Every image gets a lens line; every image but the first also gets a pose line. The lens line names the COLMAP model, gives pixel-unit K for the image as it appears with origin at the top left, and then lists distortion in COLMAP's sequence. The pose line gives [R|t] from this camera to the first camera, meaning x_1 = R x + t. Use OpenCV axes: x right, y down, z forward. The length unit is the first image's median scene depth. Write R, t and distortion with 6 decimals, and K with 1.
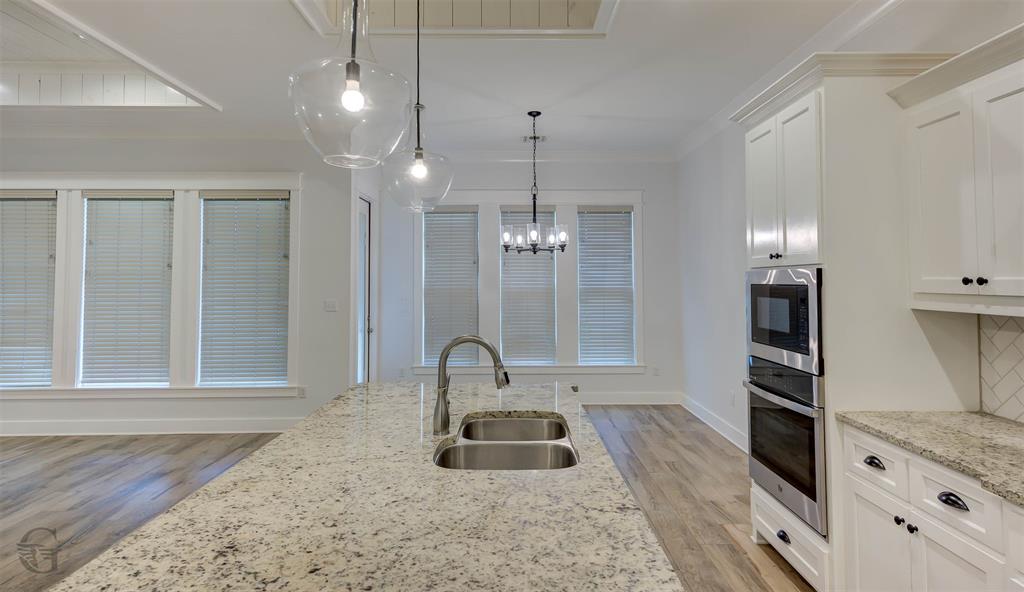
lens RADIAL K [[556.2, 0, 512.9], [0, 556.2, 258.5], [0, 0, 1]] dist [0.009777, 0.001992]
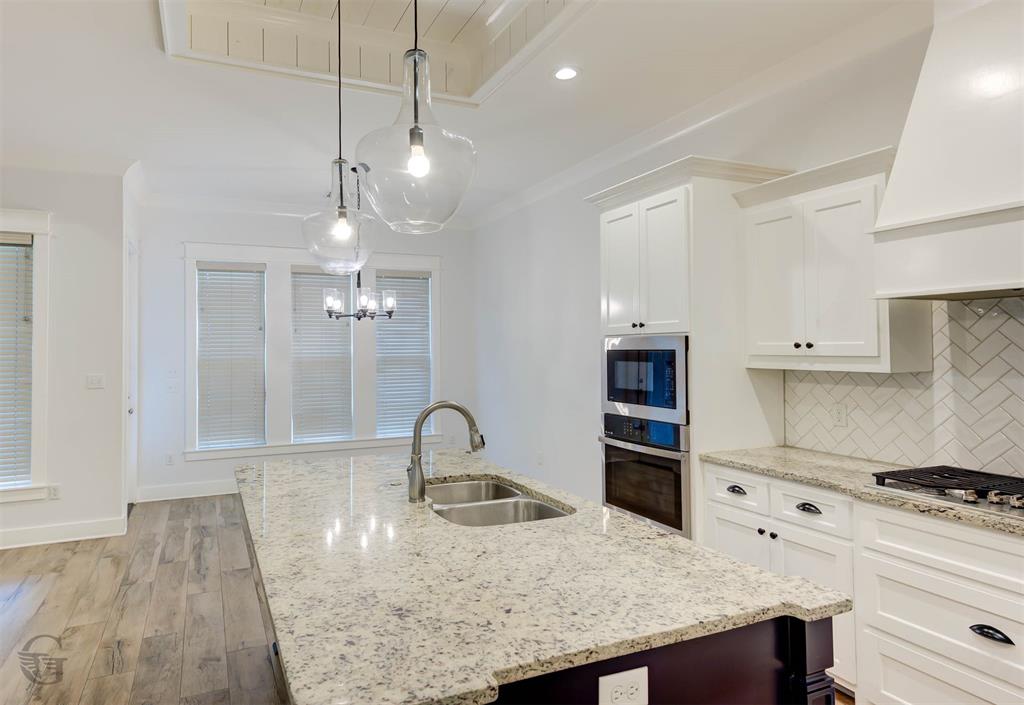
lens RADIAL K [[607.4, 0, 456.1], [0, 607.4, 333.5], [0, 0, 1]] dist [0.015970, -0.000161]
pose [[0.926832, 0.003473, 0.375461, -0.308145], [-0.008435, 0.999897, 0.011572, 0.001607], [-0.375382, -0.013892, 0.926766, -0.018952]]
